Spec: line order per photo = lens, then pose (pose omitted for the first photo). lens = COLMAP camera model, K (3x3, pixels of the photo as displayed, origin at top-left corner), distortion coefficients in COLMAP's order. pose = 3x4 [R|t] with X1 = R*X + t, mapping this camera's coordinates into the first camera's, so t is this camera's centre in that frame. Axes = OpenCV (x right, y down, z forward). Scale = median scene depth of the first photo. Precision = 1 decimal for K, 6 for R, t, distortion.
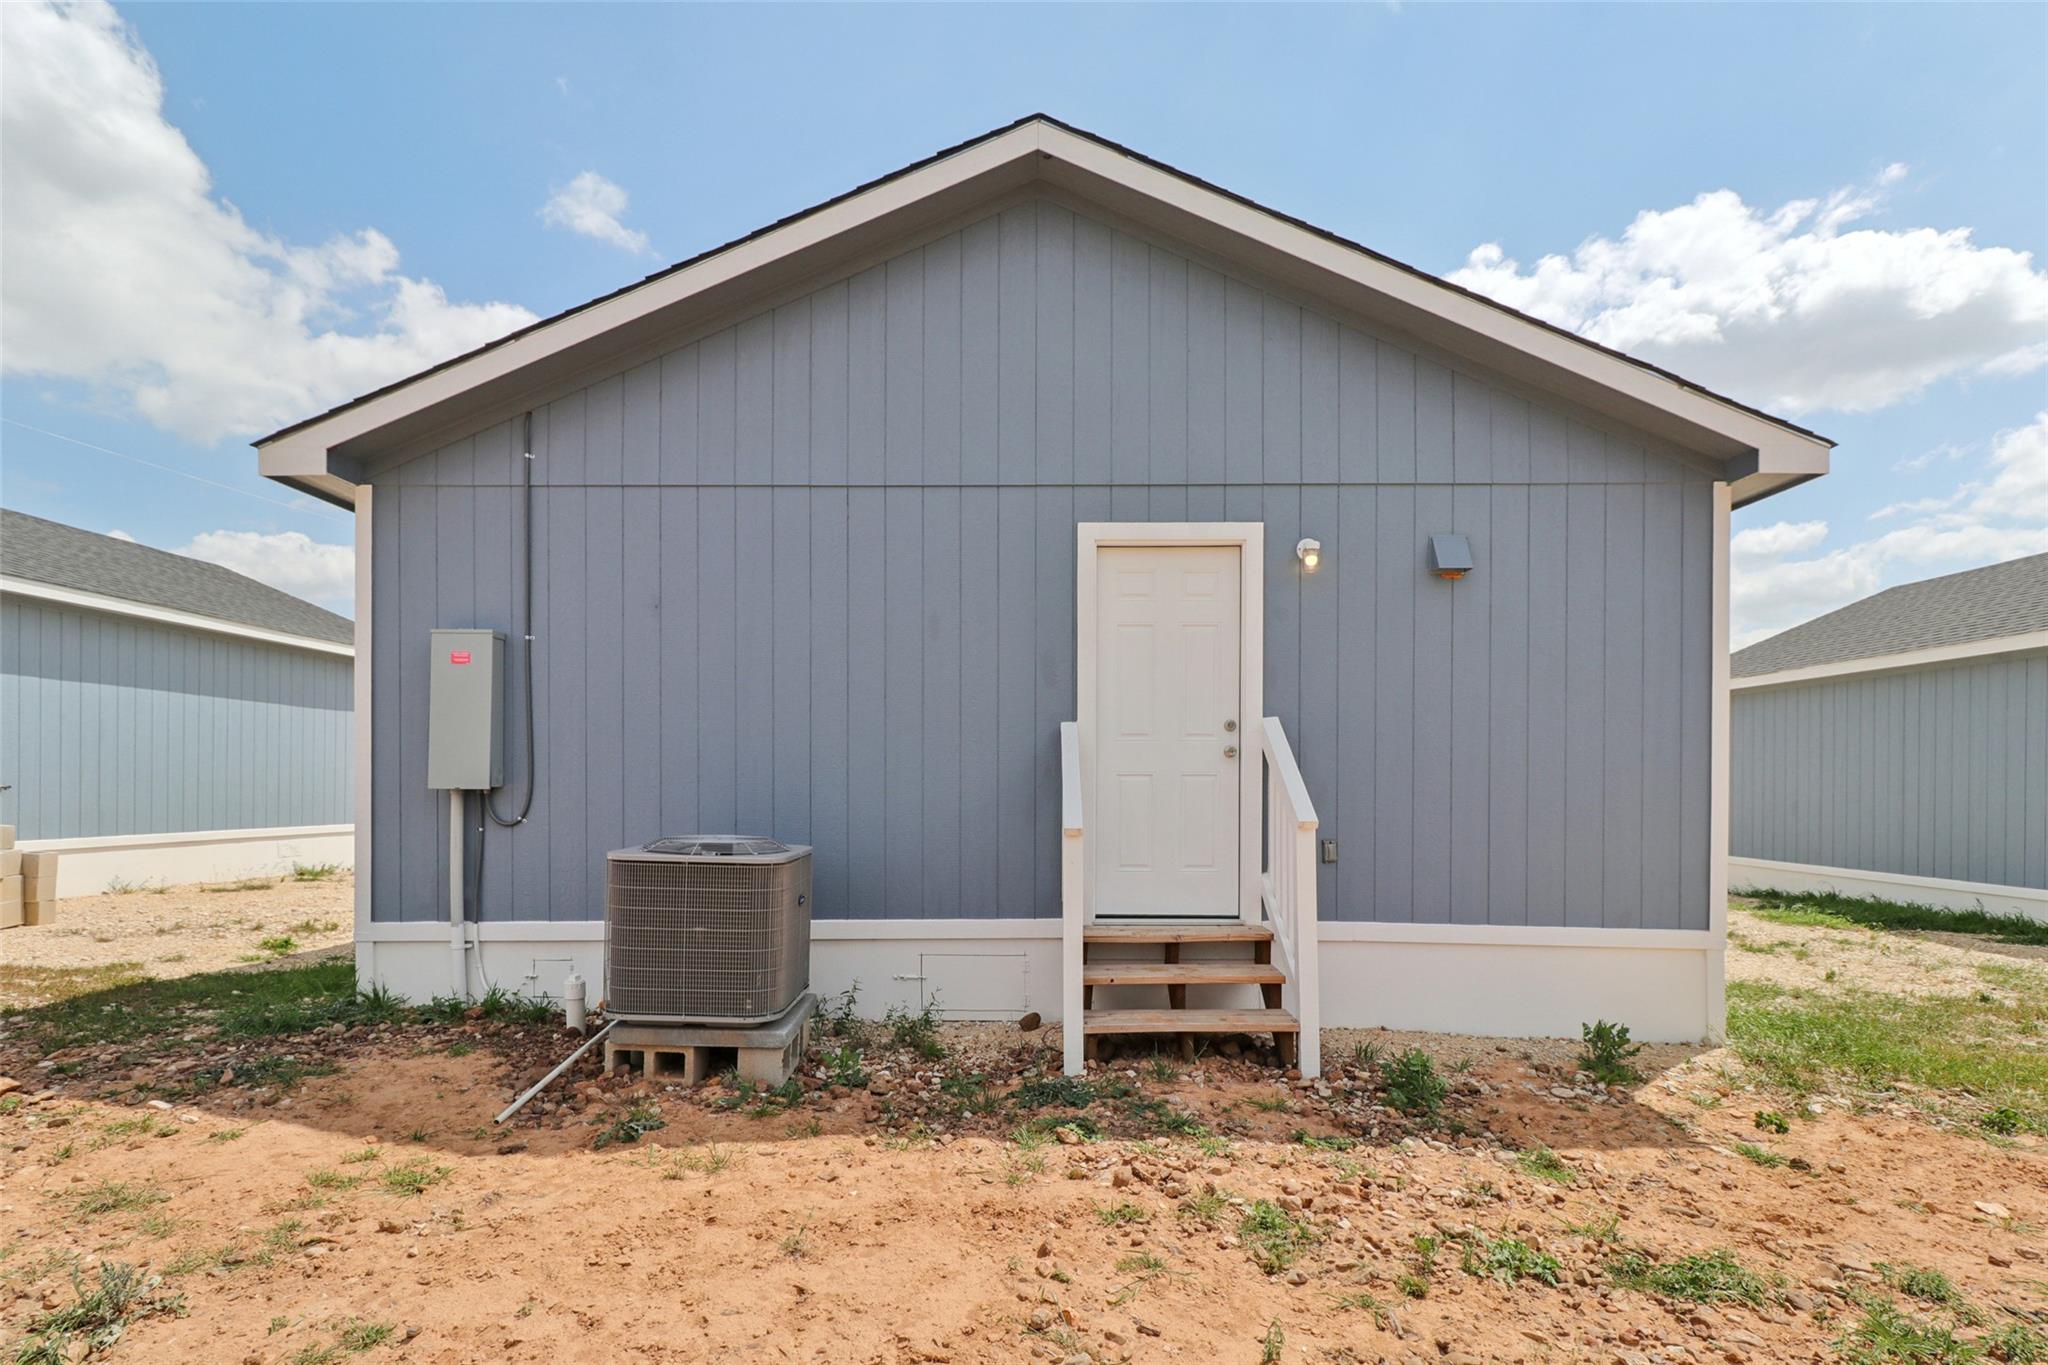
lens RADIAL K [[986.9, 0, 1023.7], [0, 986.9, 787.3], [0, 0, 1]] dist [-0.003224, -0.000122]
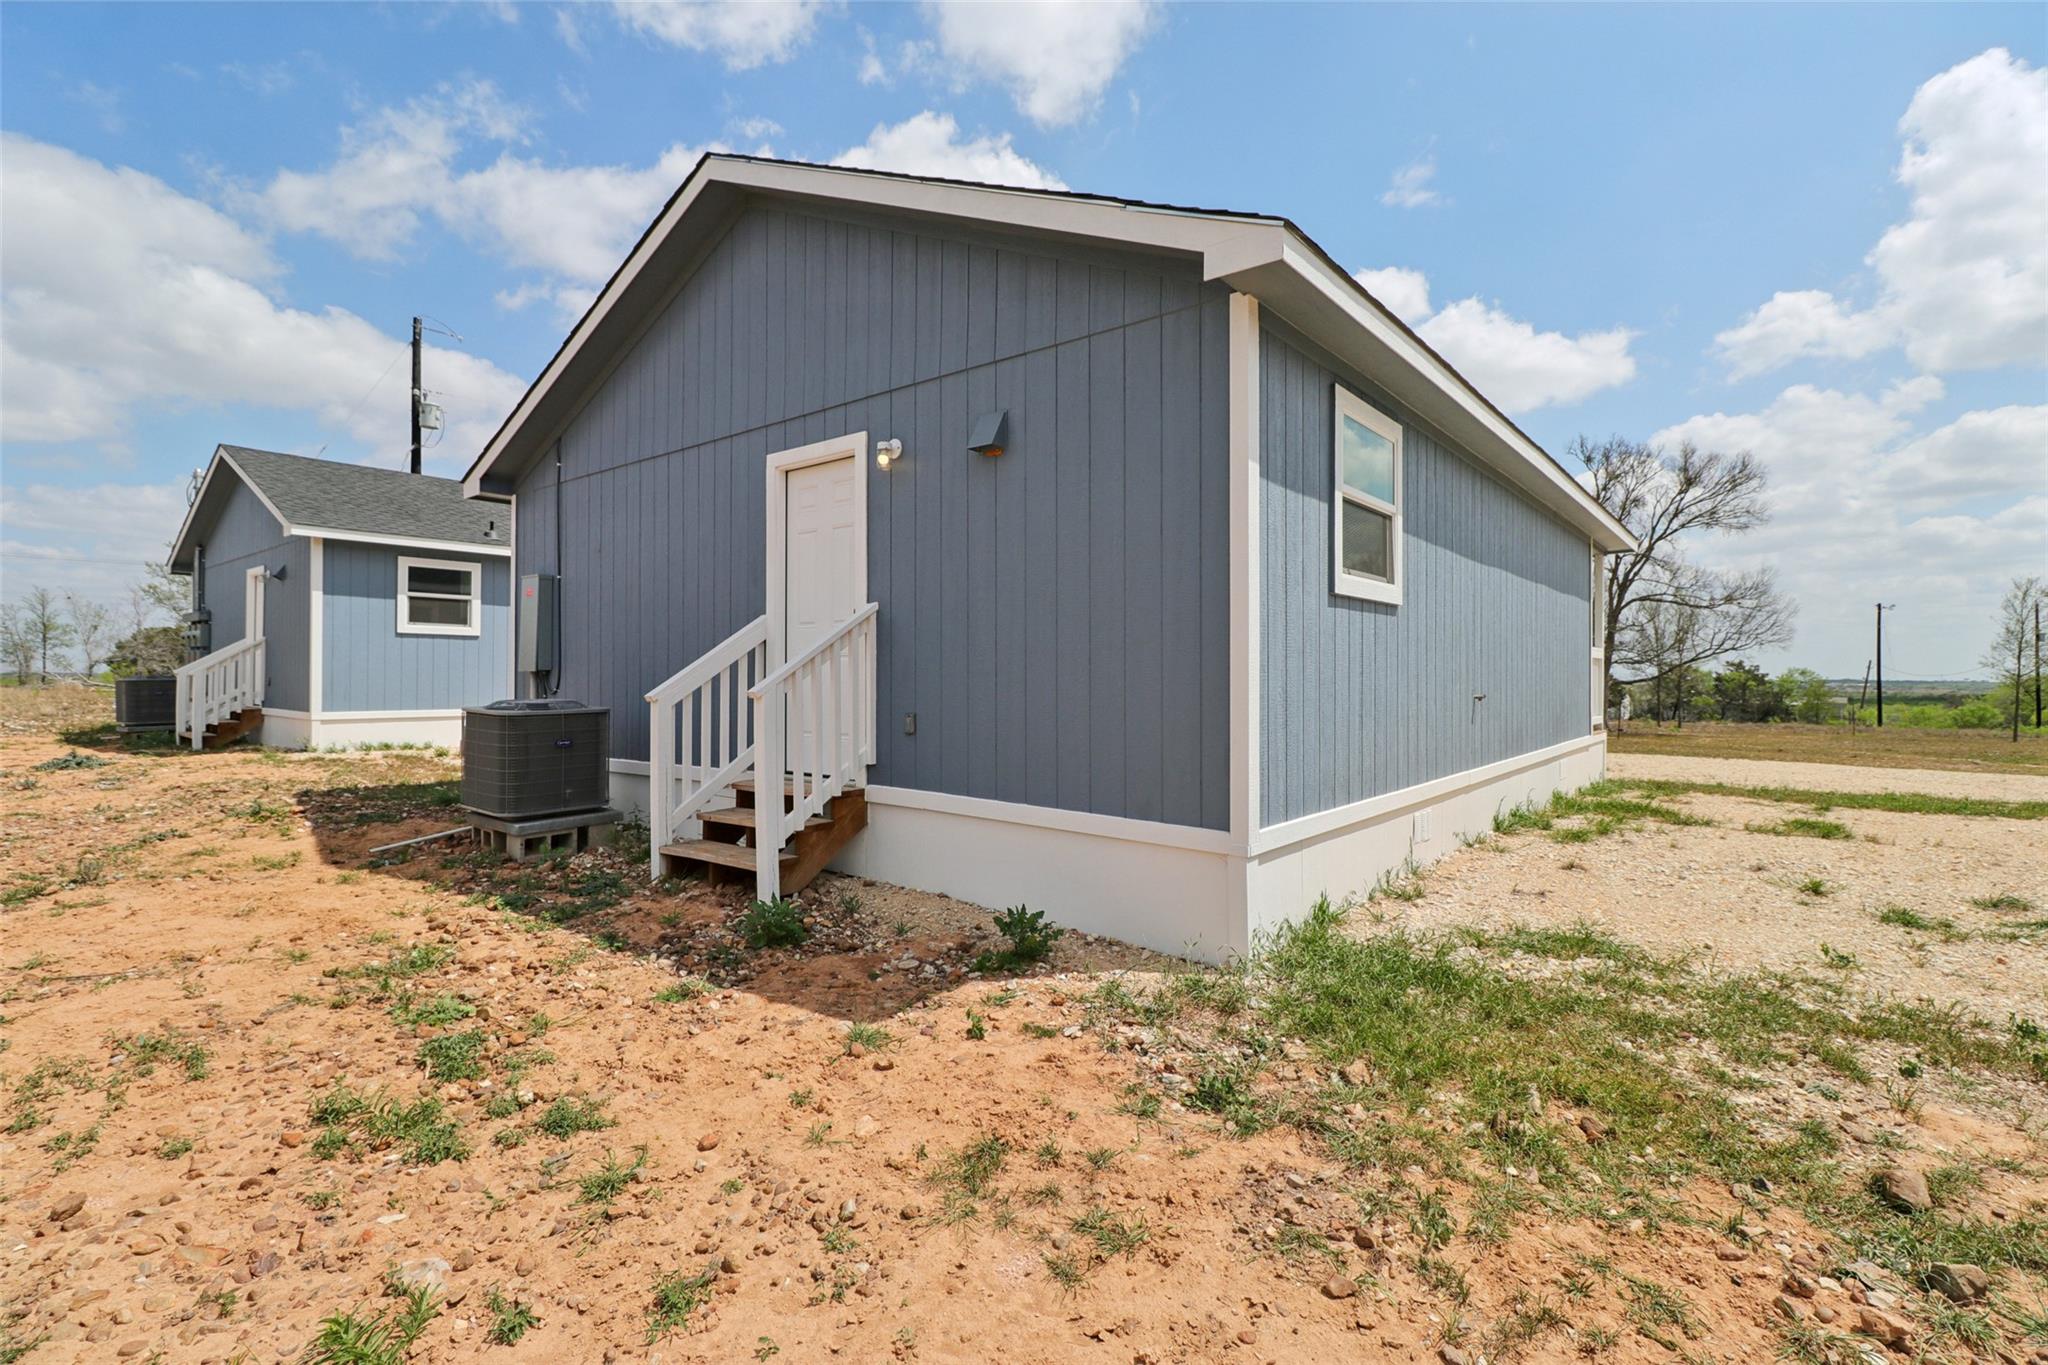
lens RADIAL K [[941.3, 0, 1023.1], [0, 941.3, 666.8], [0, 0, 1]] dist [0.001567, 0.000184]
pose [[0.784562, -0.008924, -0.619986, 1.050350], [-0.000247, 0.999892, -0.014704, 0.016942], [0.620051, 0.011689, 0.784475, 0.269622]]
